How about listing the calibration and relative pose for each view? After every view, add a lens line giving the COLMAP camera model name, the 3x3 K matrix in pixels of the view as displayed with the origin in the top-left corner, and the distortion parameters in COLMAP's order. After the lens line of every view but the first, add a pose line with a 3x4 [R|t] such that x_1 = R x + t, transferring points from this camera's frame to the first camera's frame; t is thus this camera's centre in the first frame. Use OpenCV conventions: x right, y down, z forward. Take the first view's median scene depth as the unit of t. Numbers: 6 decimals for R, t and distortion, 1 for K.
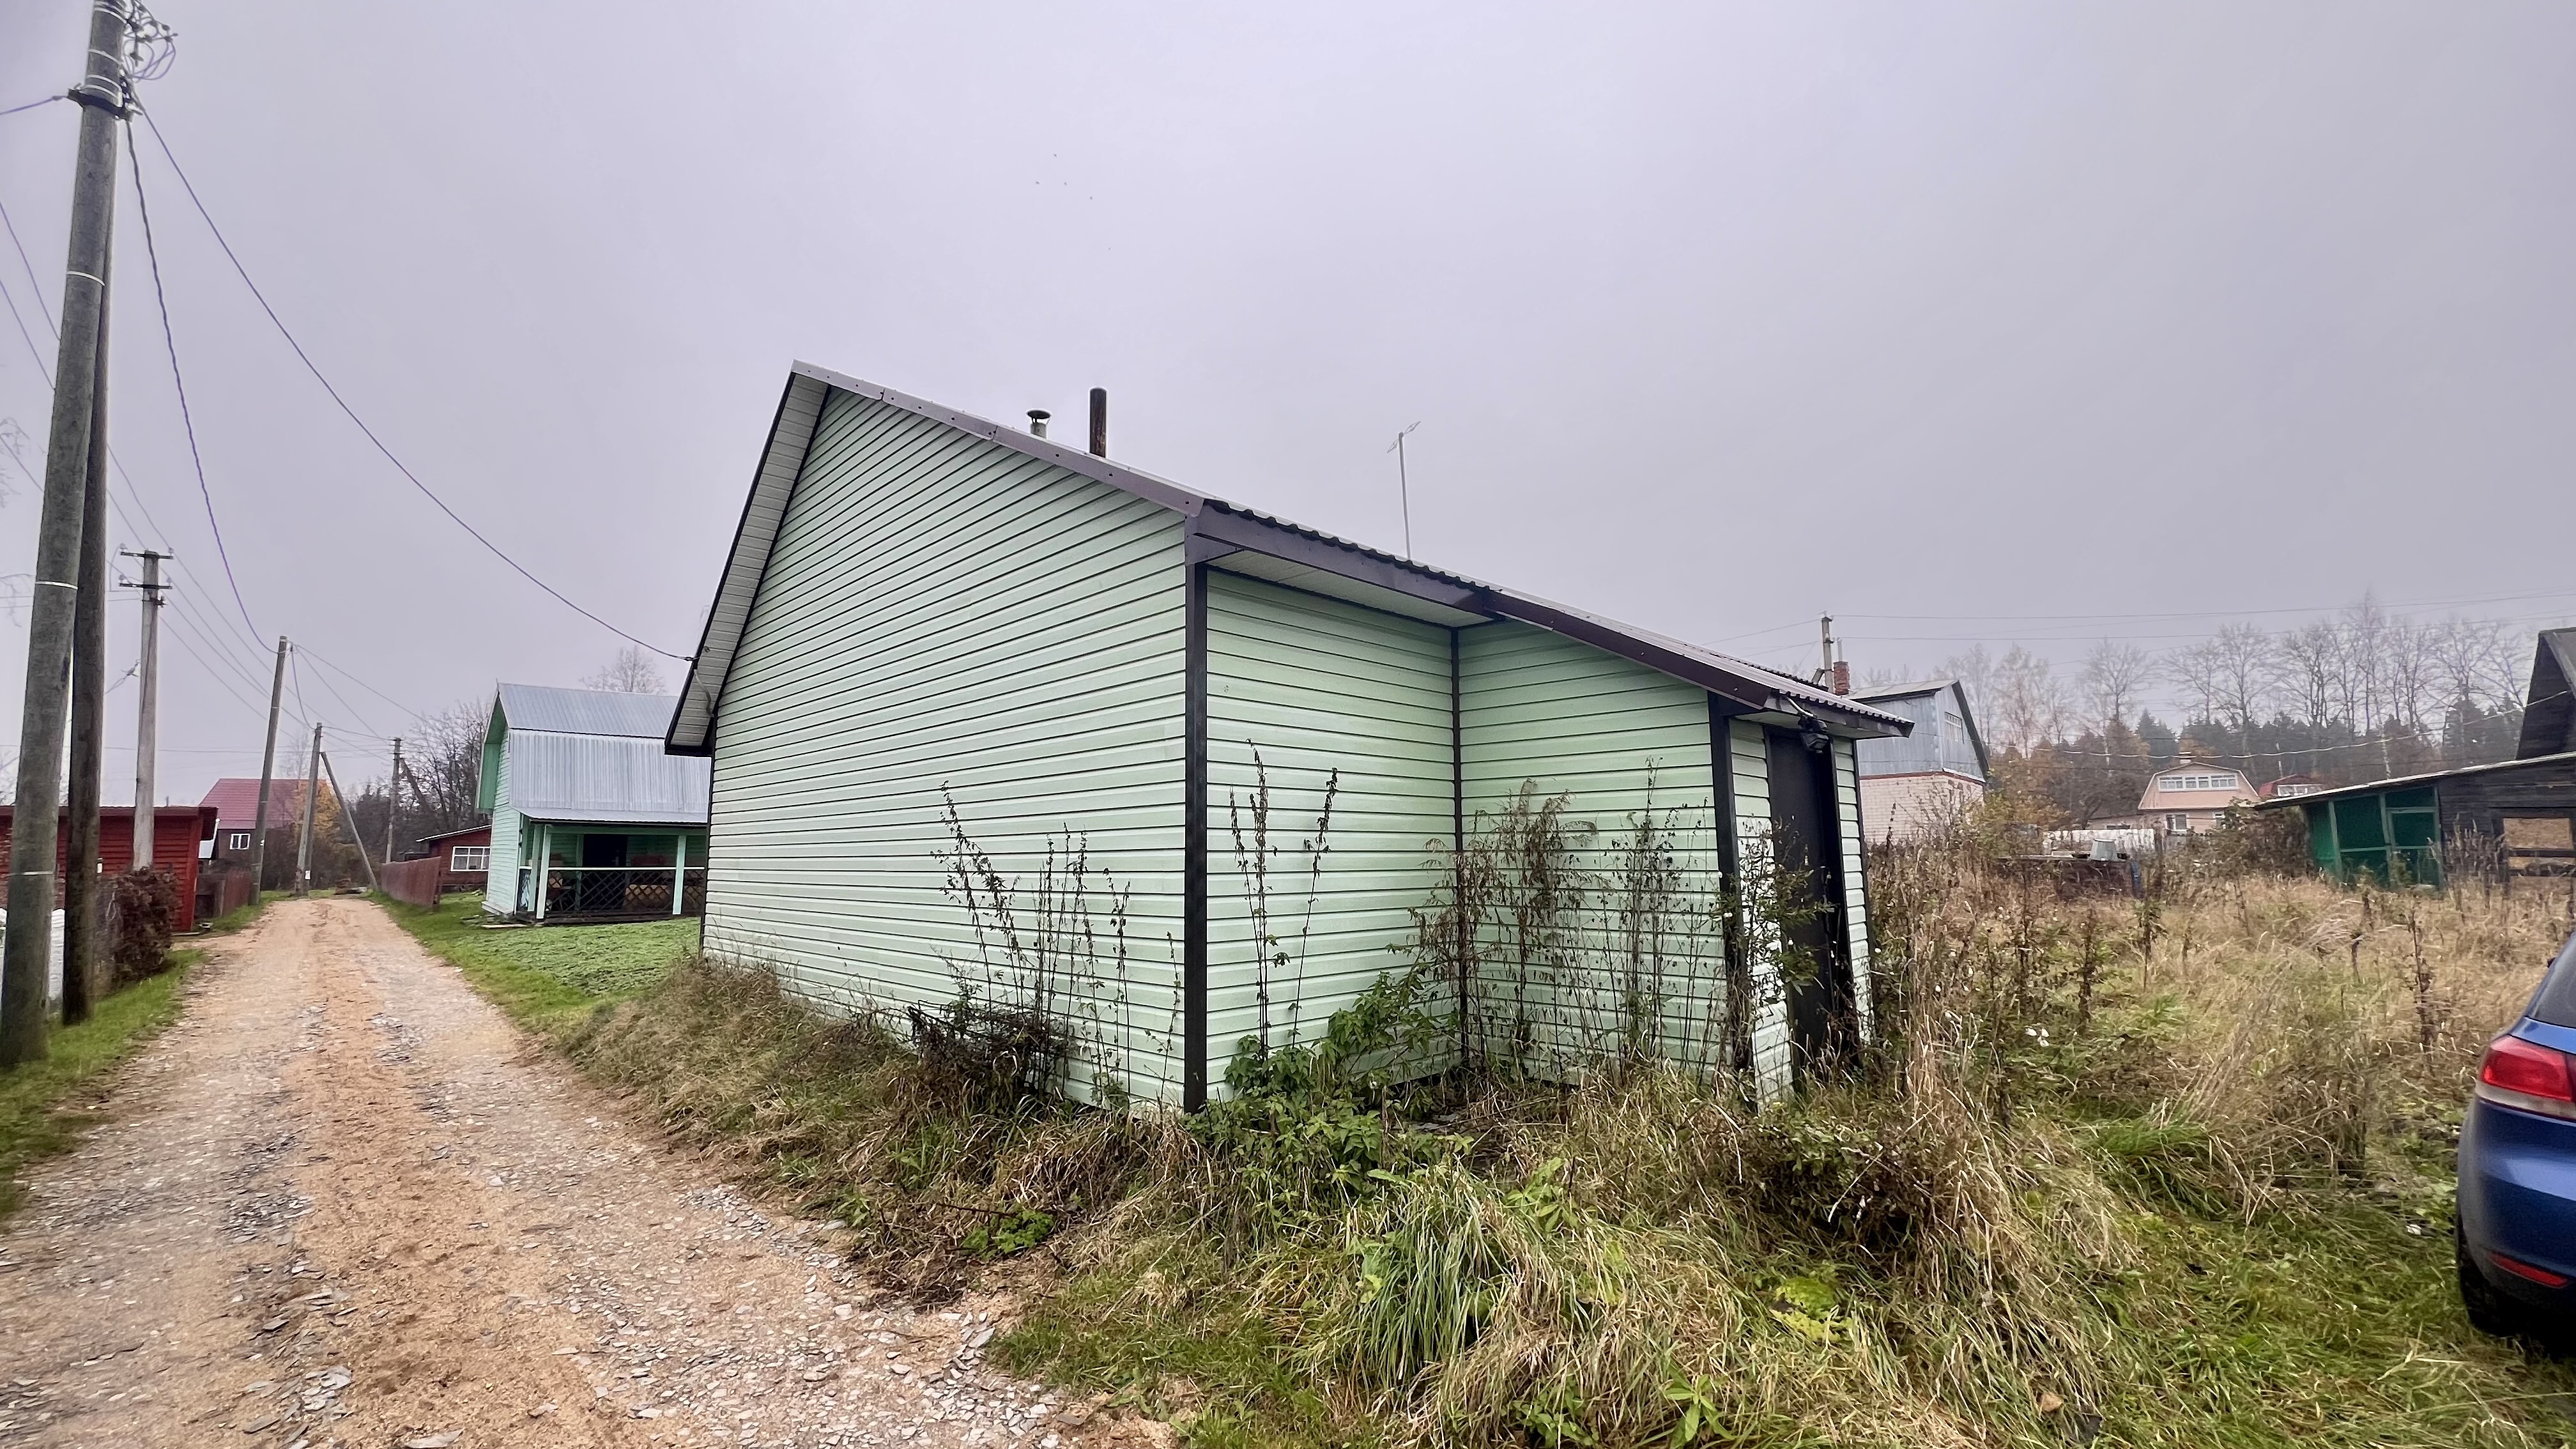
lens RADIAL K [[1074.4, 0, 1288.0], [0, 1074.4, 724.5], [0, 0, 1]] dist [-0.003238, -0.000757]
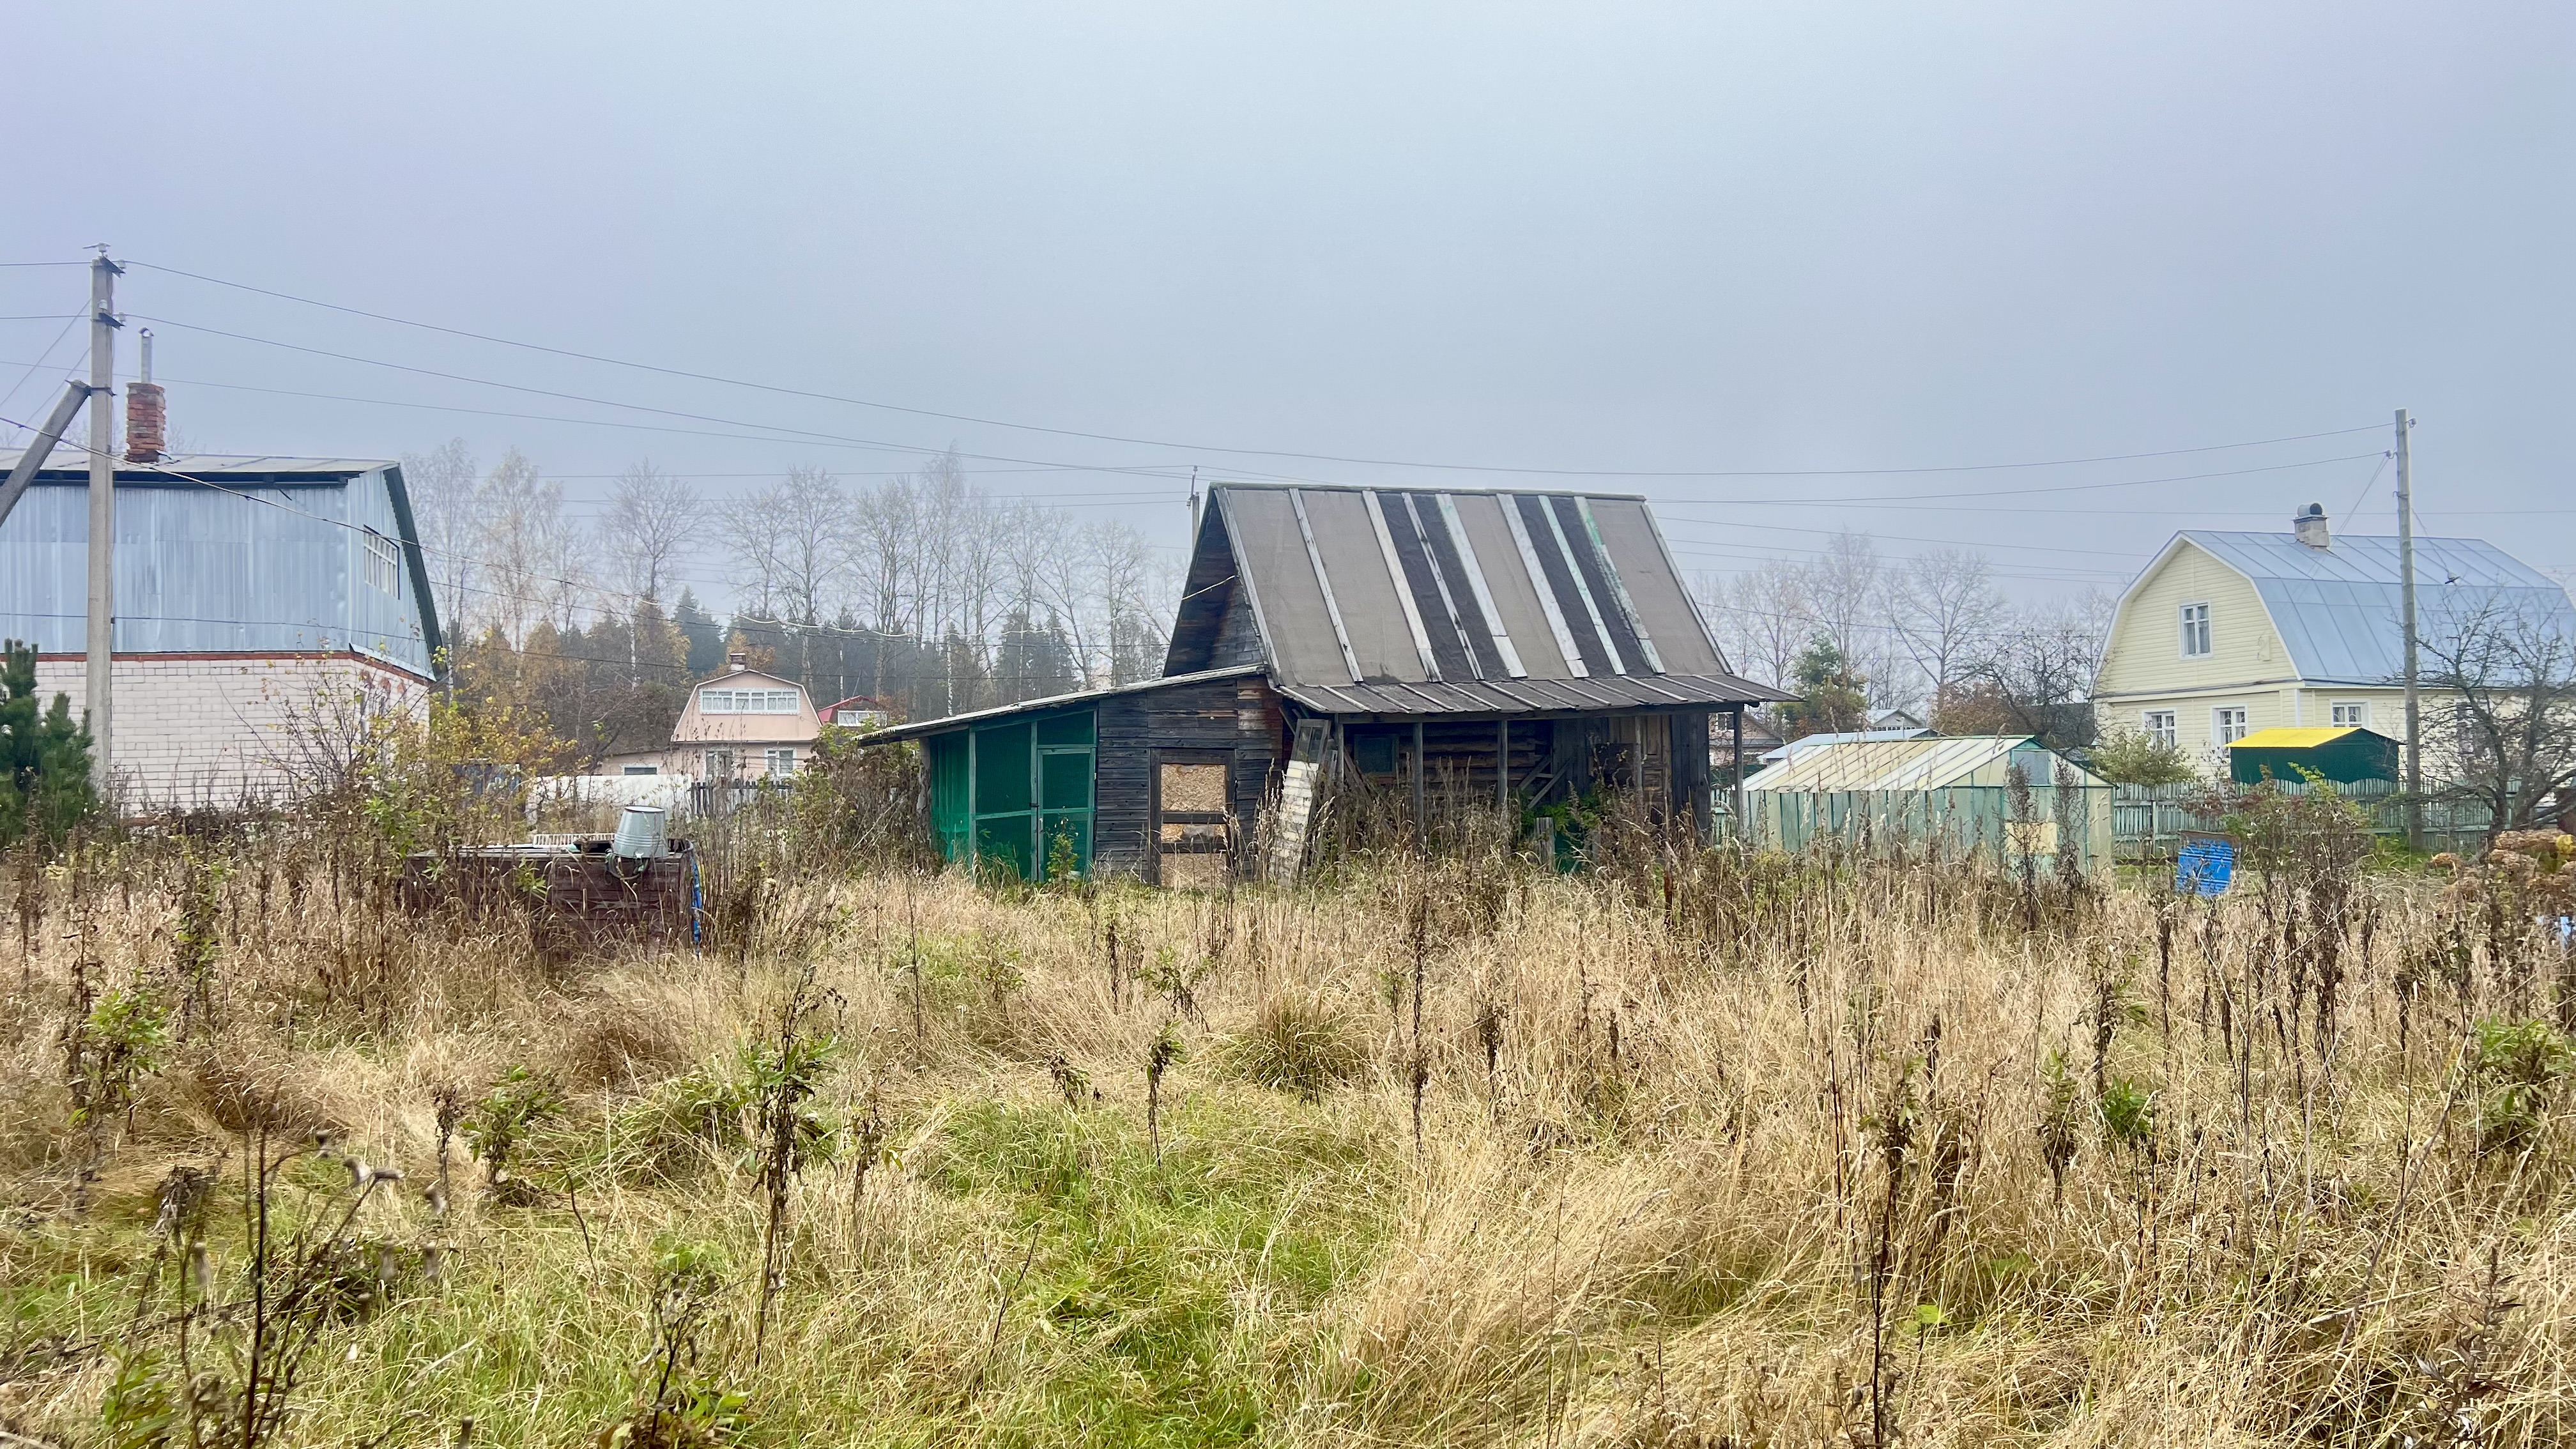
lens RADIAL K [[1861.9, 0, 1288.0], [0, 1861.9, 724.5], [0, 0, 1]] dist [-0.041958, -0.002165]
pose [[0.542584, 0.026410, 0.839586, 0.083706], [-0.088167, 0.995775, 0.025655, 0.009908], [-0.835361, -0.087944, 0.542621, 0.115557]]
